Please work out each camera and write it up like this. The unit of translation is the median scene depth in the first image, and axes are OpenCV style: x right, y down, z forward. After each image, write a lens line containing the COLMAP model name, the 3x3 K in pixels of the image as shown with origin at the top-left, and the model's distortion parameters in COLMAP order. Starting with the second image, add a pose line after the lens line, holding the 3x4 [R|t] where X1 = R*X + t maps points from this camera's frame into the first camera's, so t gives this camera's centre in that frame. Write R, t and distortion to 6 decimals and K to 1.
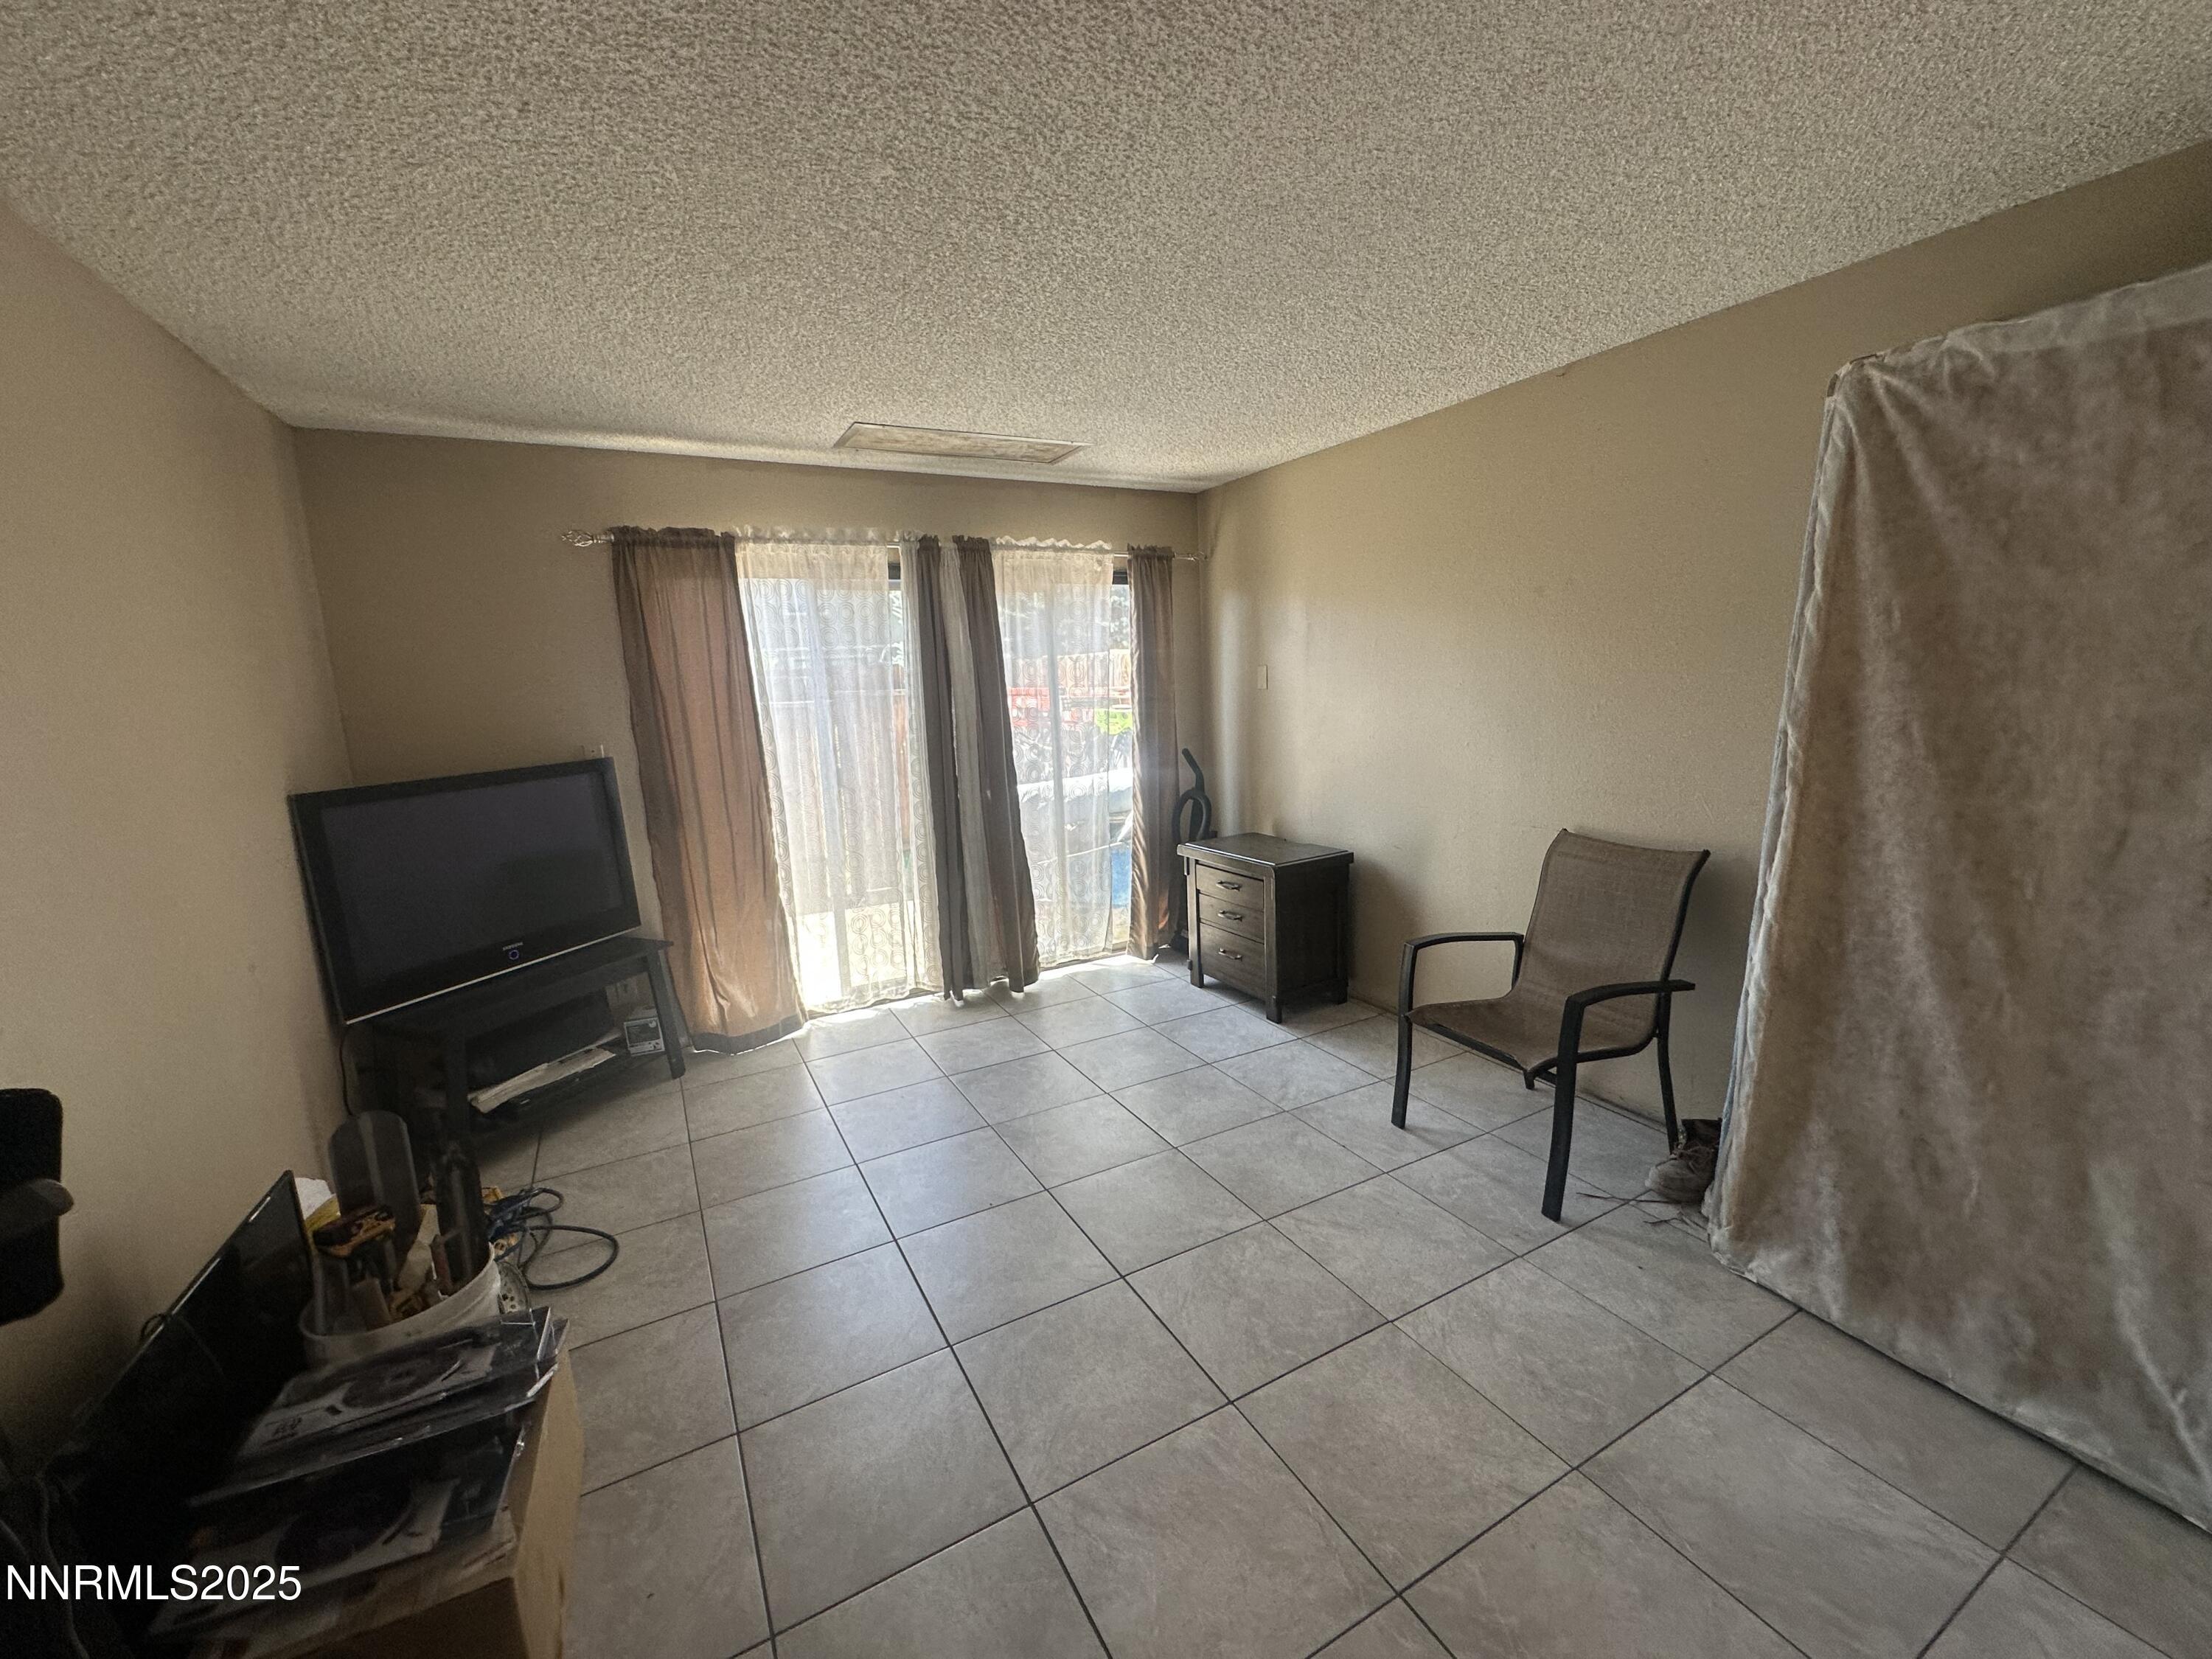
lens RADIAL K [[882.9, 0, 1112.9], [0, 882.9, 832.9], [0, 0, 1]] dist [-0.000962, 0.000129]
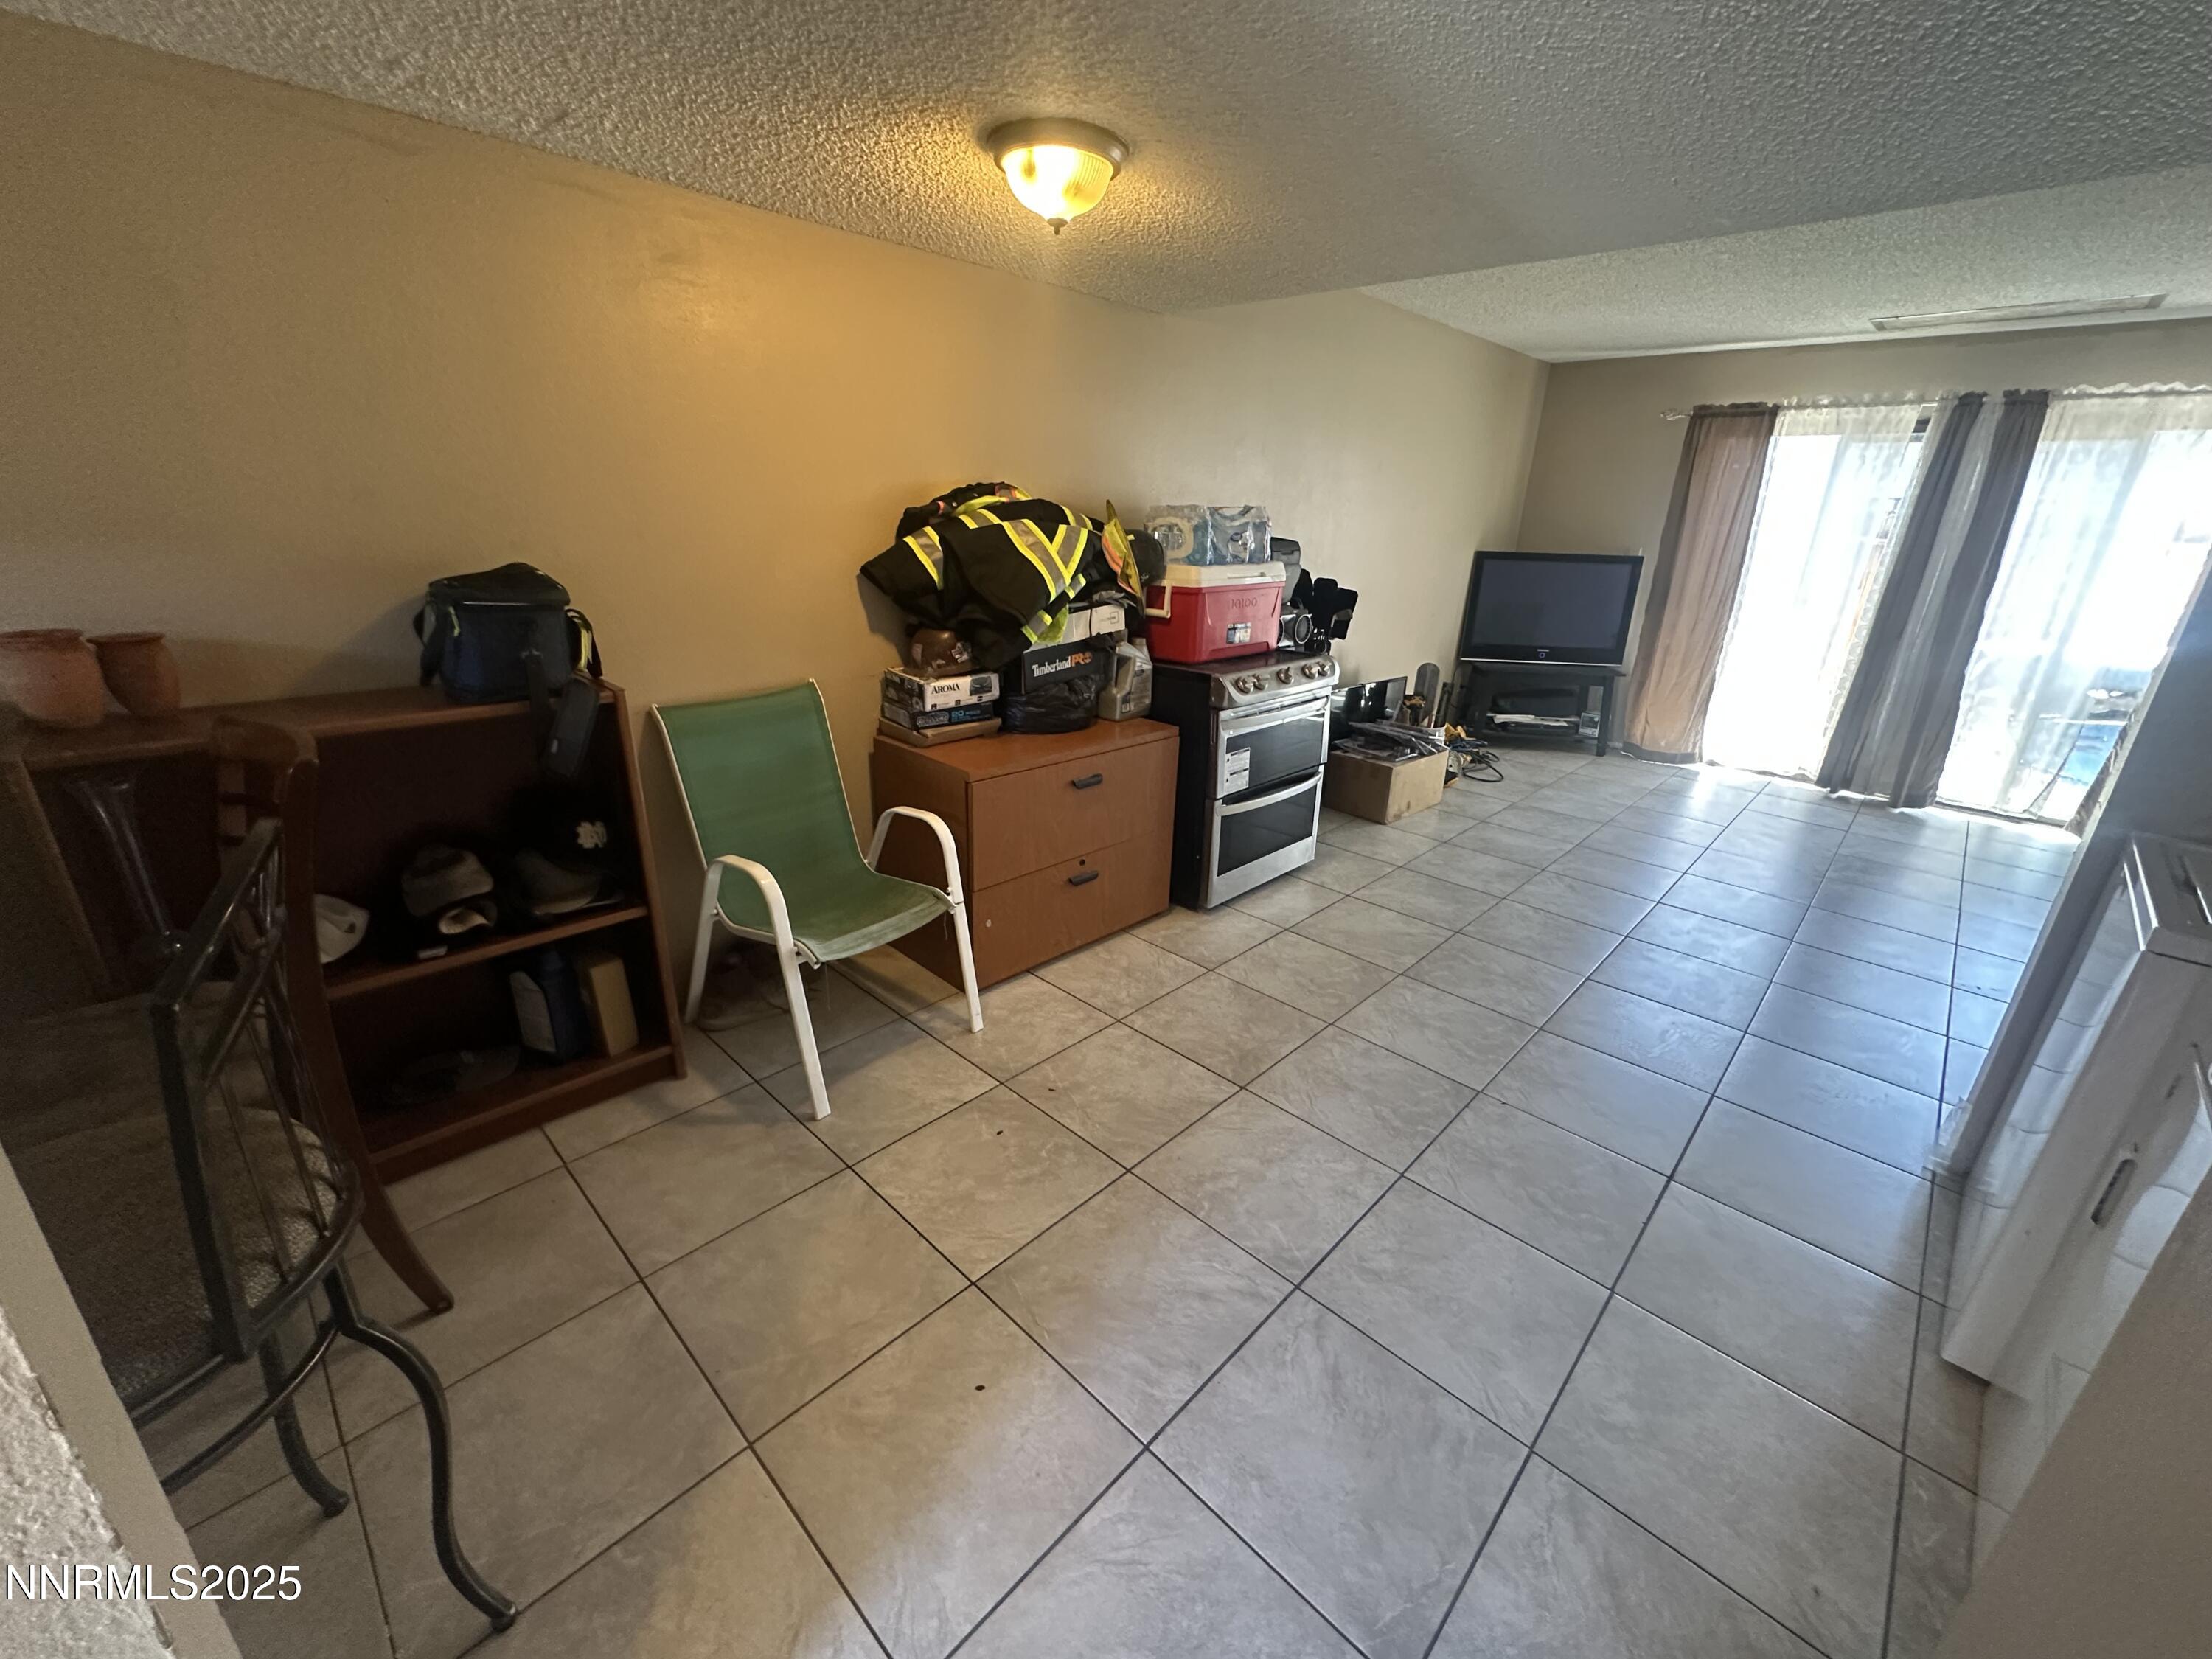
lens RADIAL K [[882.9, 0, 1111.1], [0, 882.9, 818.2], [0, 0, 1]] dist [-0.000962, 0.000129]
pose [[0.302908, 0.372216, -0.877326, 0.707722], [-0.207292, 0.924267, 0.320562, 0.040184], [0.930203, 0.084762, 0.357126, -0.426778]]
